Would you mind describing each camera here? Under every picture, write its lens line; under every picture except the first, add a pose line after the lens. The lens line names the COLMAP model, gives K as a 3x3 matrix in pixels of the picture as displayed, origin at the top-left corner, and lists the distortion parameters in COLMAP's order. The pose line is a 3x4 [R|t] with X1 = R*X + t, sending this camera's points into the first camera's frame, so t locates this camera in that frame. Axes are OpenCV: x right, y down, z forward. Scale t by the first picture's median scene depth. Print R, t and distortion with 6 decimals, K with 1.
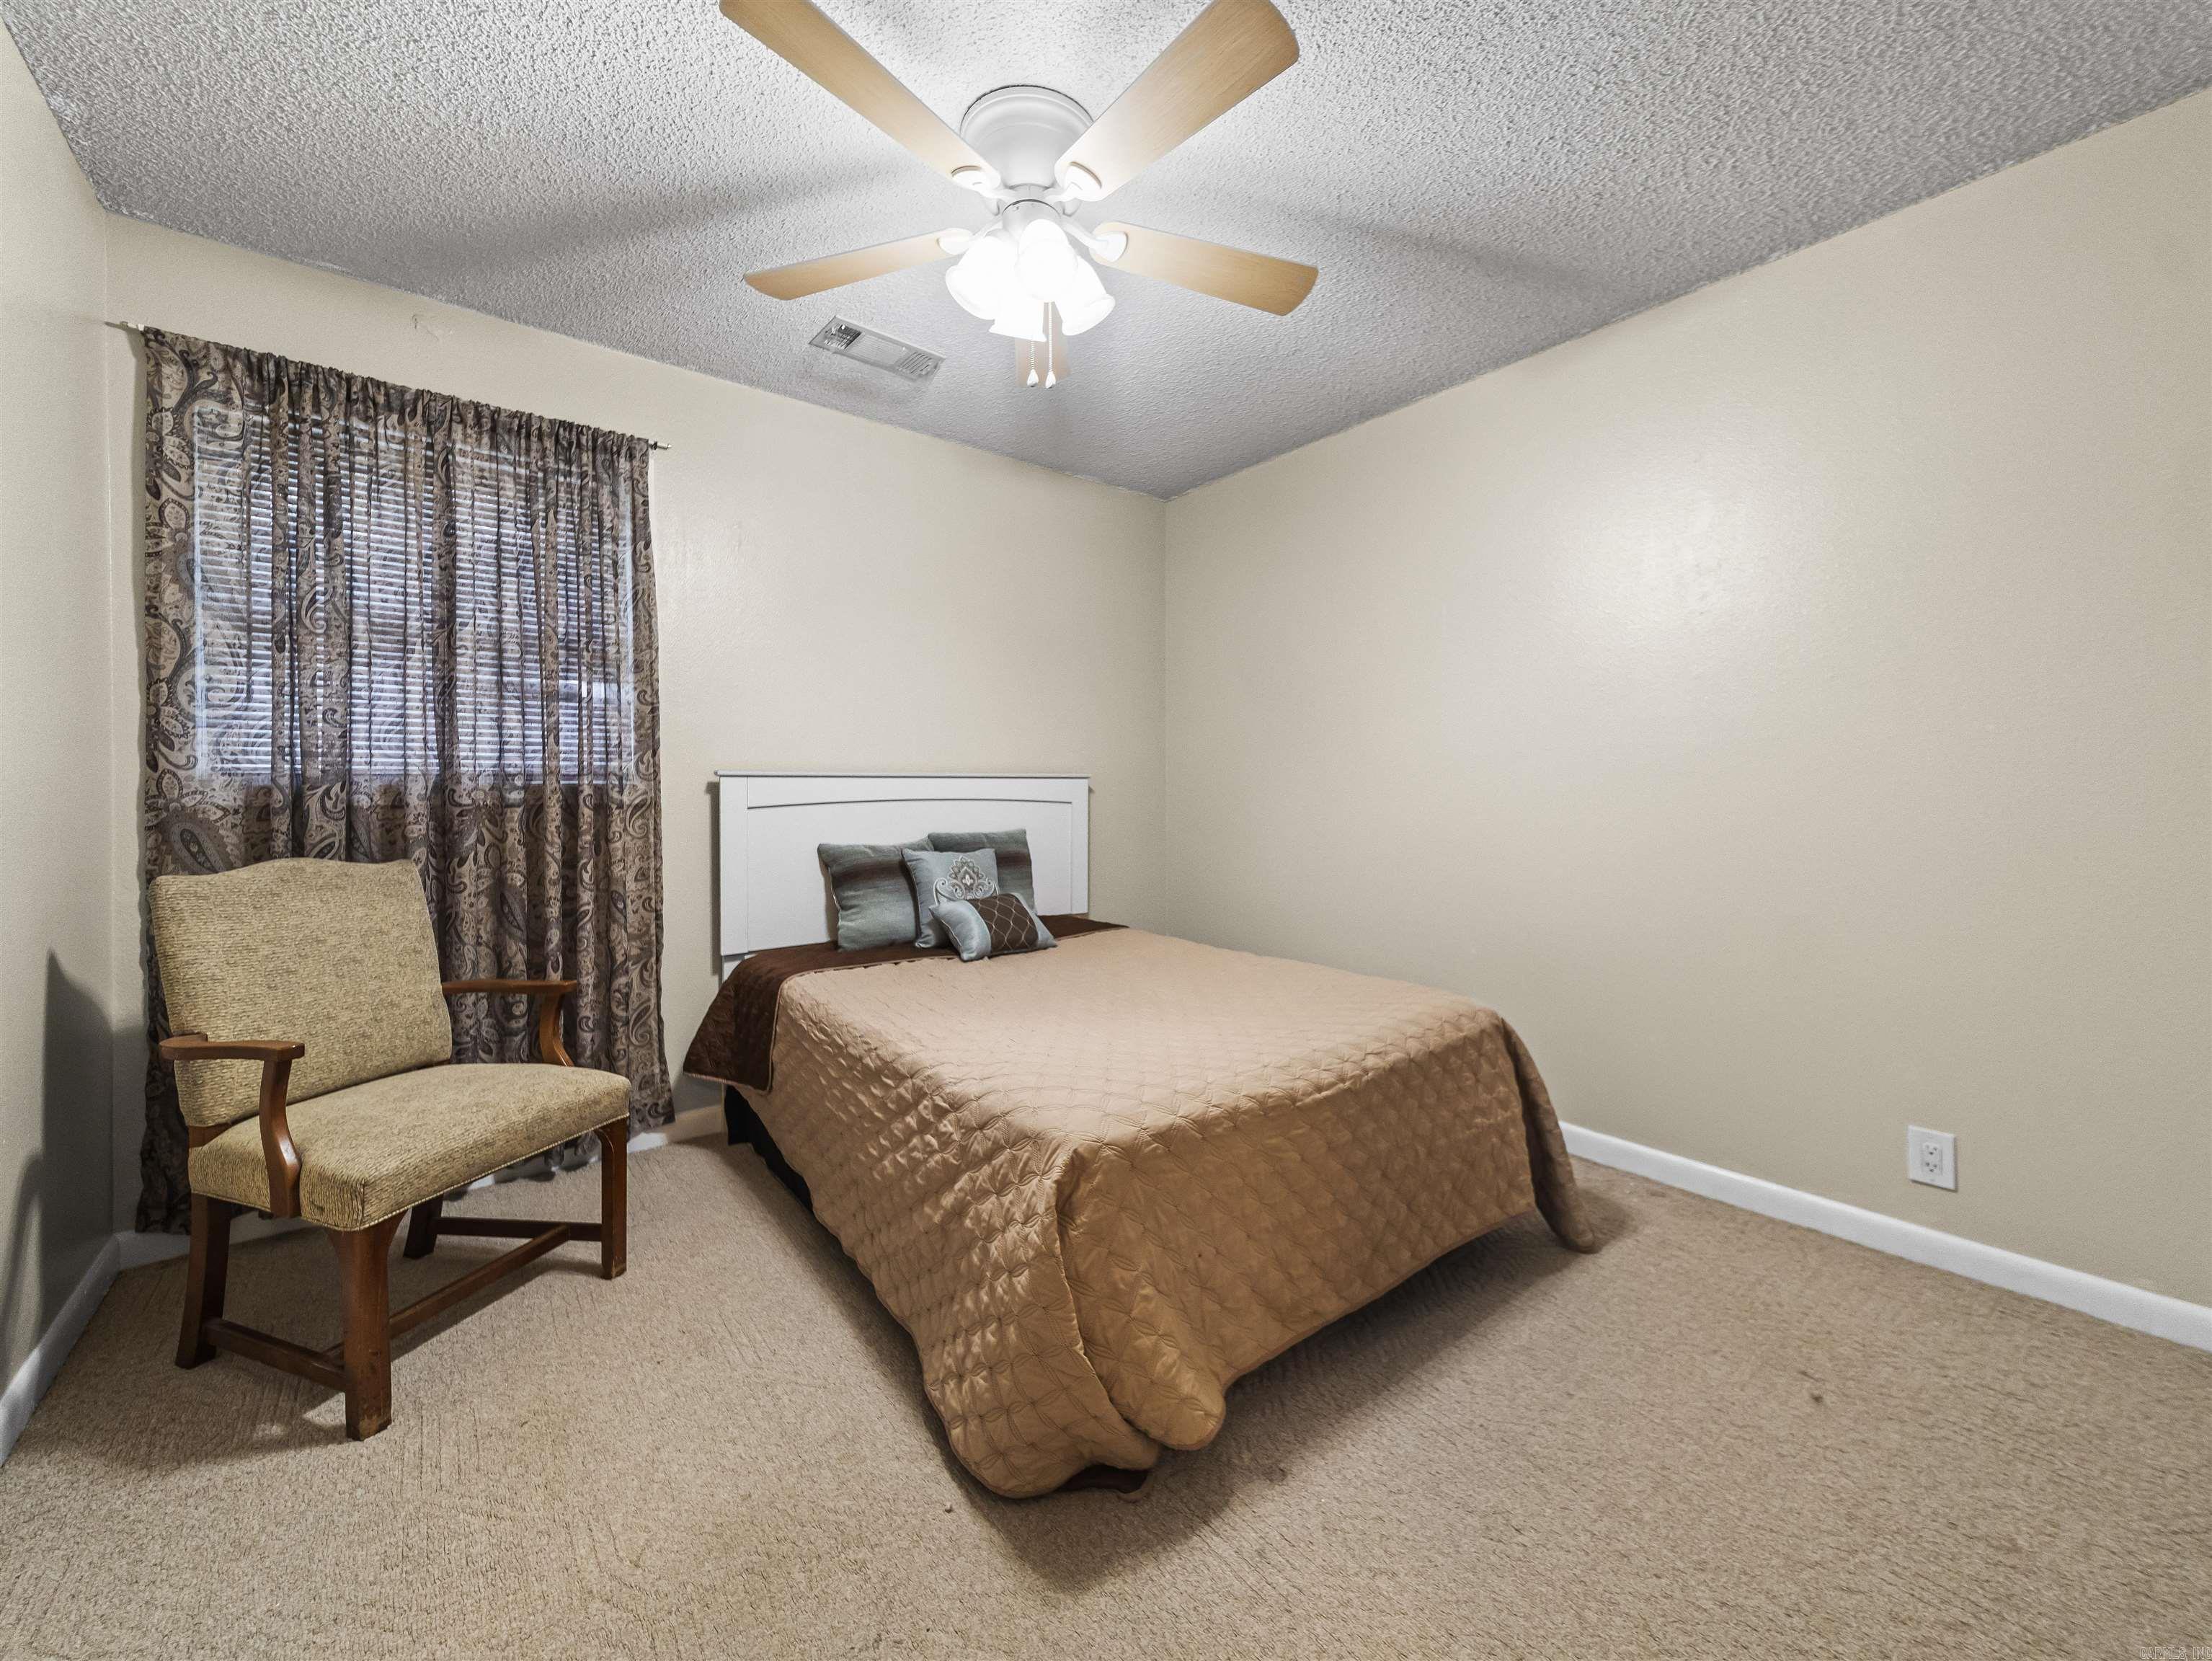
lens RADIAL K [[867.2, 0, 1107.2], [0, 867.2, 802.0], [0, 0, 1]] dist [0.011930, -0.000114]
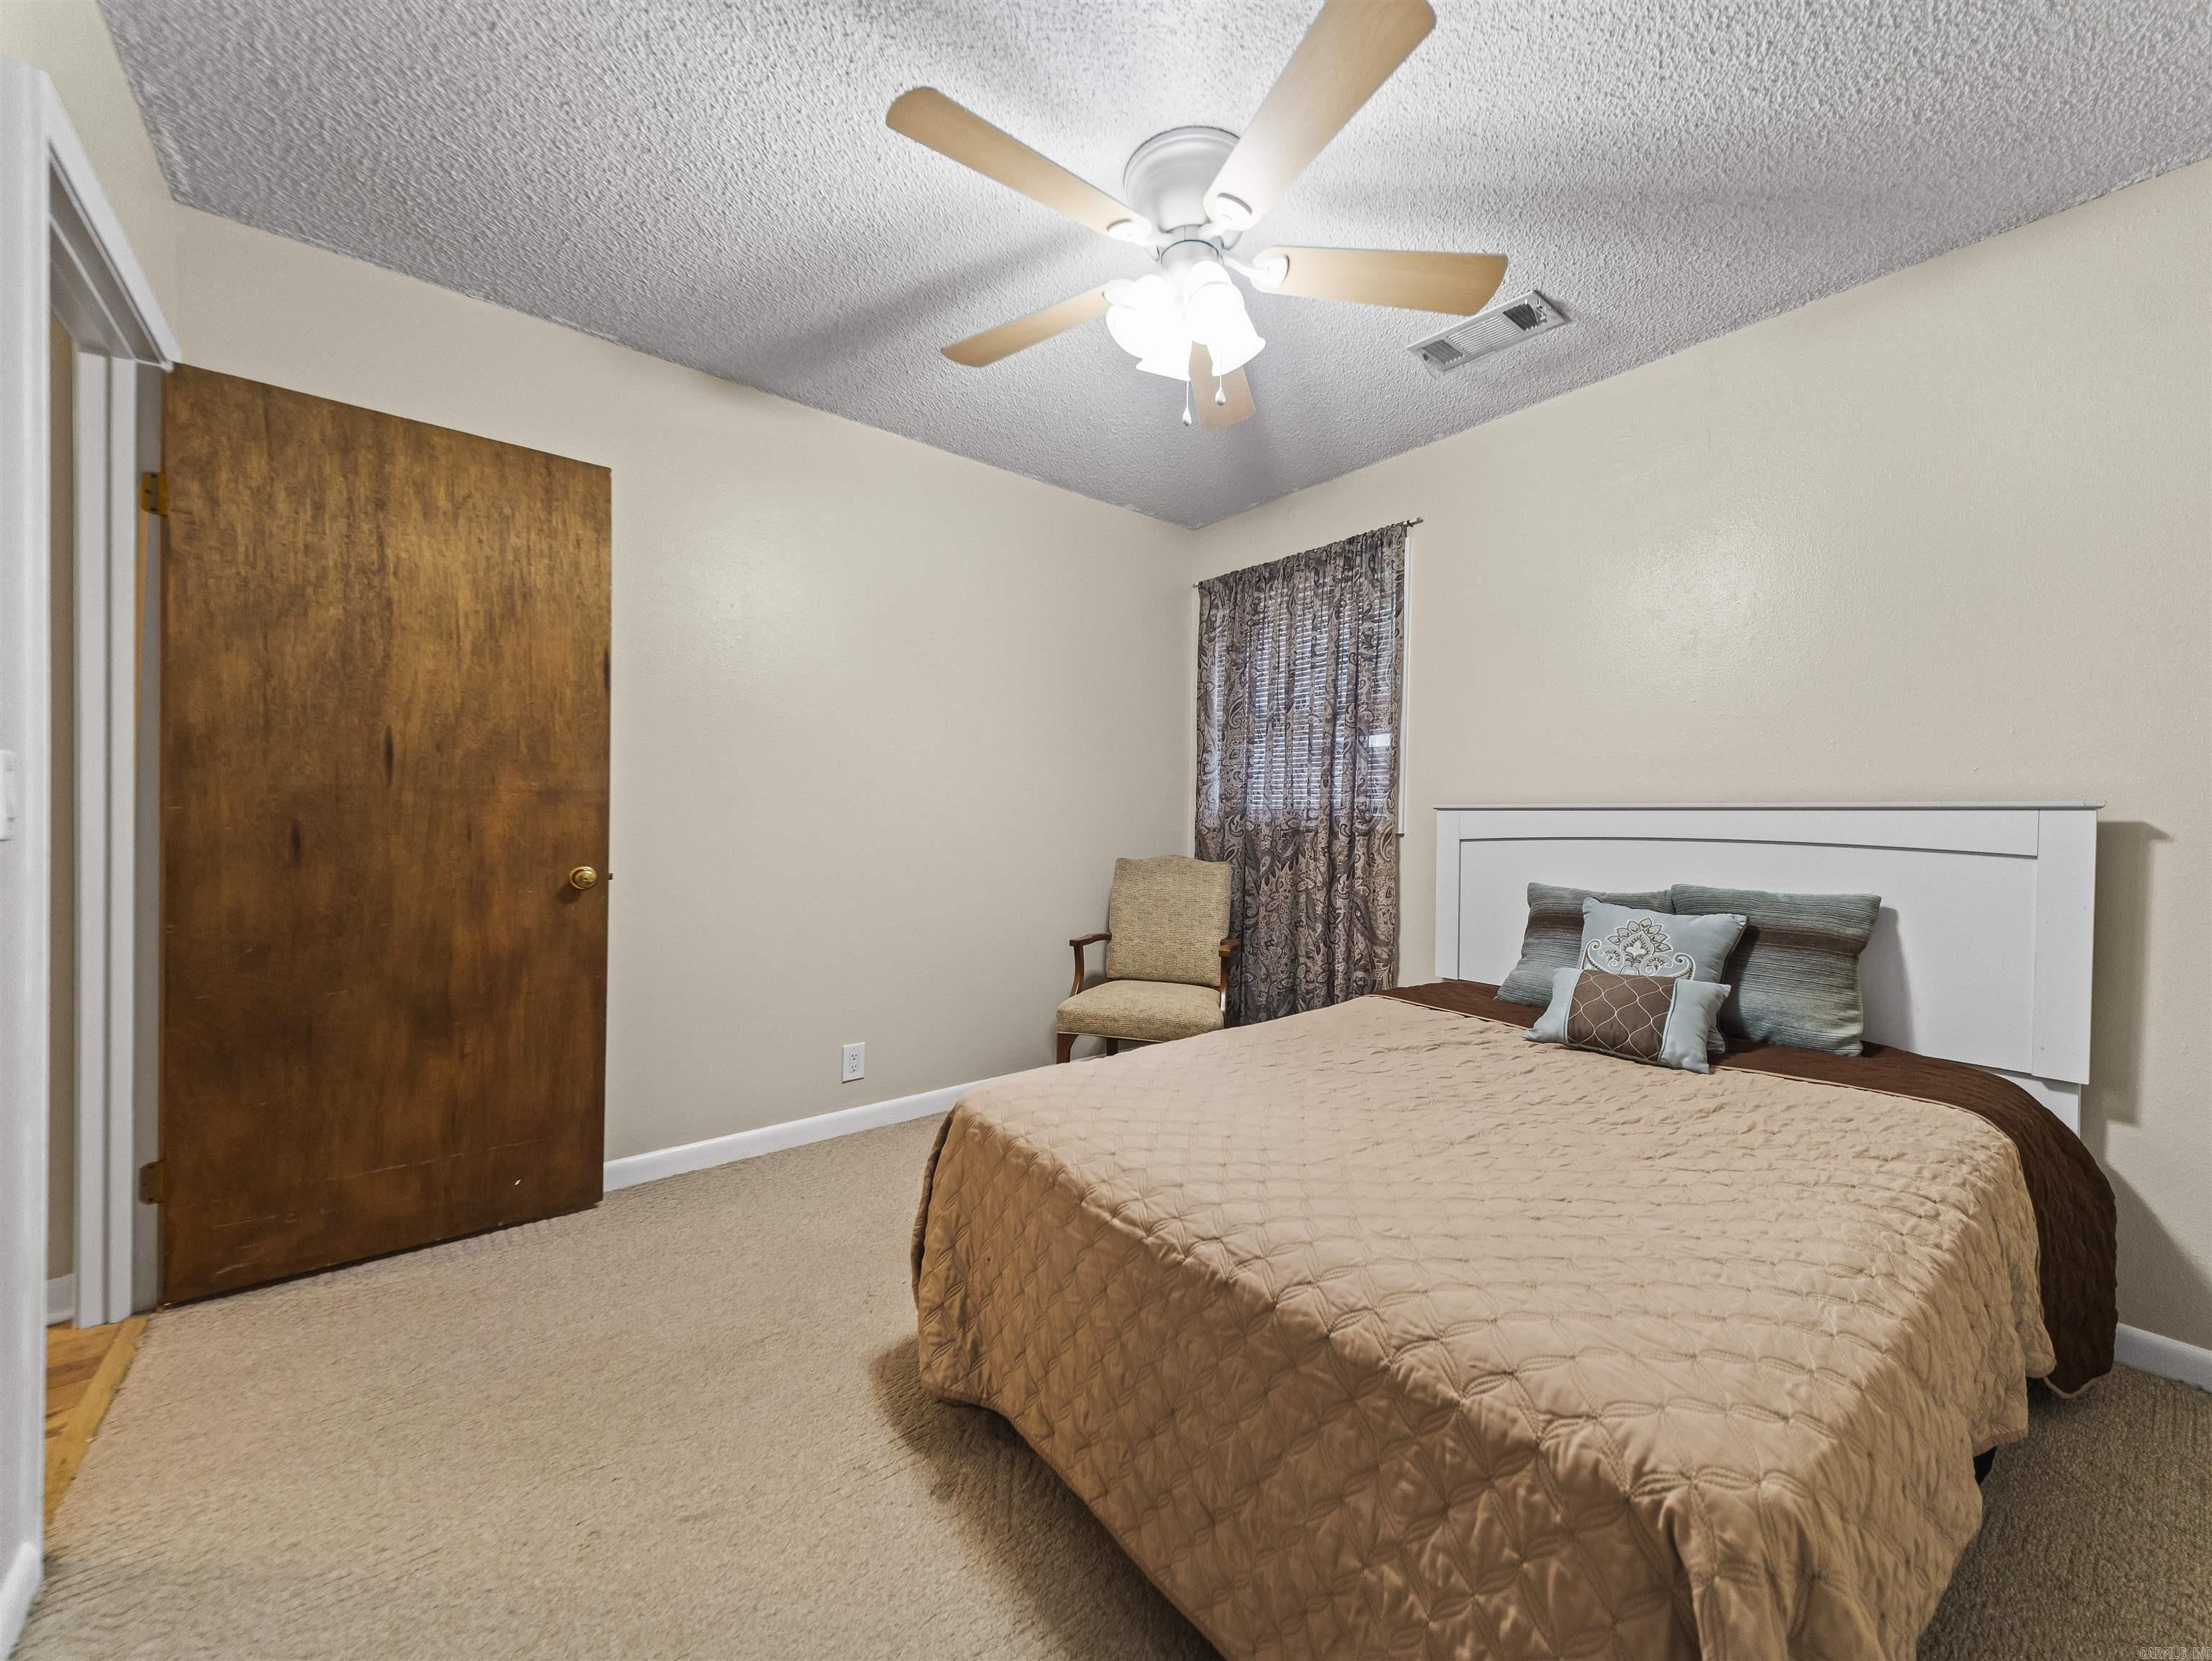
lens RADIAL K [[867.2, 0, 1107.2], [0, 867.2, 802.0], [0, 0, 1]] dist [0.011930, -0.000114]
pose [[-0.003358, -0.009409, -0.999950, 0.767615], [-0.018550, 0.999784, -0.009346, -0.024896], [0.999822, 0.018518, -0.003532, 0.733656]]
